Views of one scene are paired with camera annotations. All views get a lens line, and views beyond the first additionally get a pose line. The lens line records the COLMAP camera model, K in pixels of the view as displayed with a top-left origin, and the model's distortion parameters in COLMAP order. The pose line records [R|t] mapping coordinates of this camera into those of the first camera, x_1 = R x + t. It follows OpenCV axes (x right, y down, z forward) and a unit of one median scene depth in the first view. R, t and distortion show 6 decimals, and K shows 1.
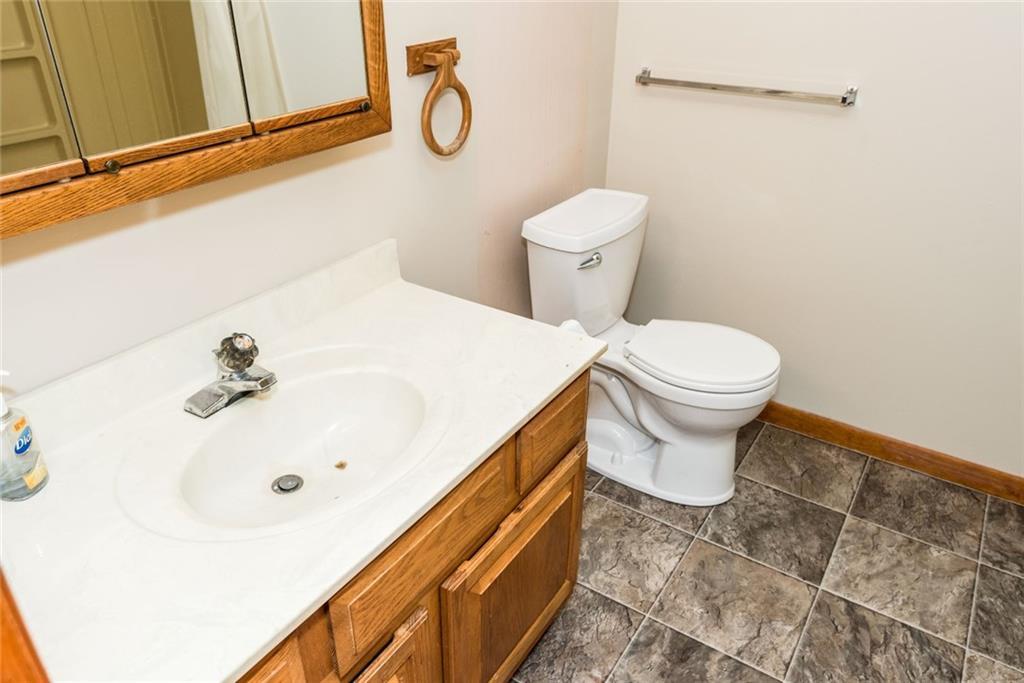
lens RADIAL K [[746.7, 0, 512.0], [0, 746.7, 341.5], [0, 0, 1]] dist [0.024192, -0.004006]
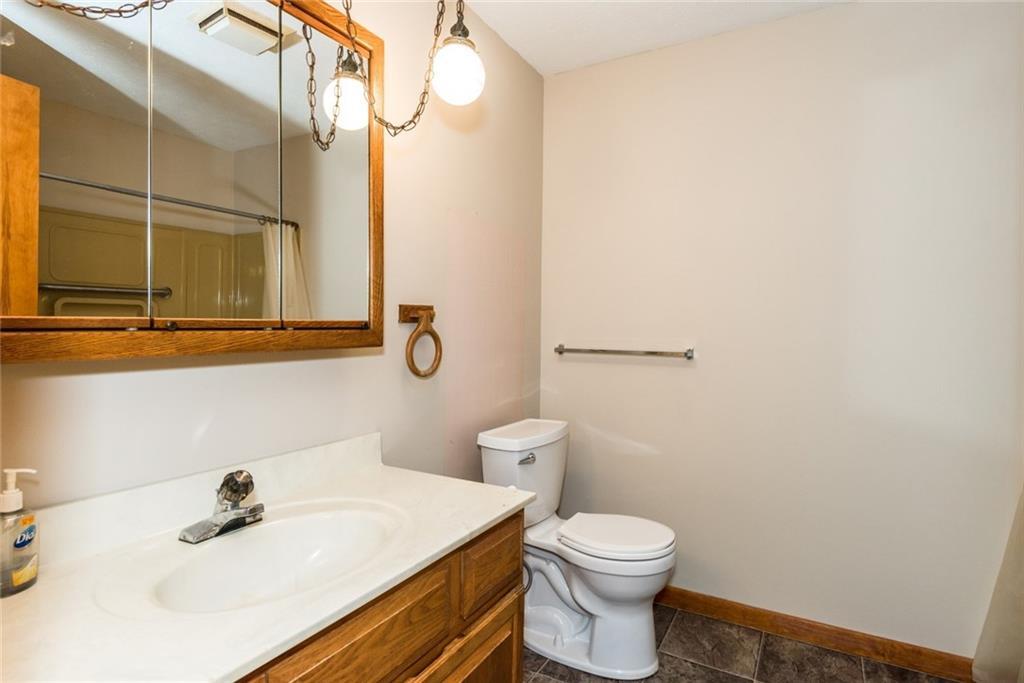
lens RADIAL K [[532.7, 0, 535.5], [0, 532.7, 326.1], [0, 0, 1]] dist [0.029718, -0.019163]
pose [[0.995946, 0.001767, 0.089935, 0.036758], [0.041139, 0.880170, -0.472872, 0.161454], [-0.079993, 0.474655, 0.876529, 0.031881]]
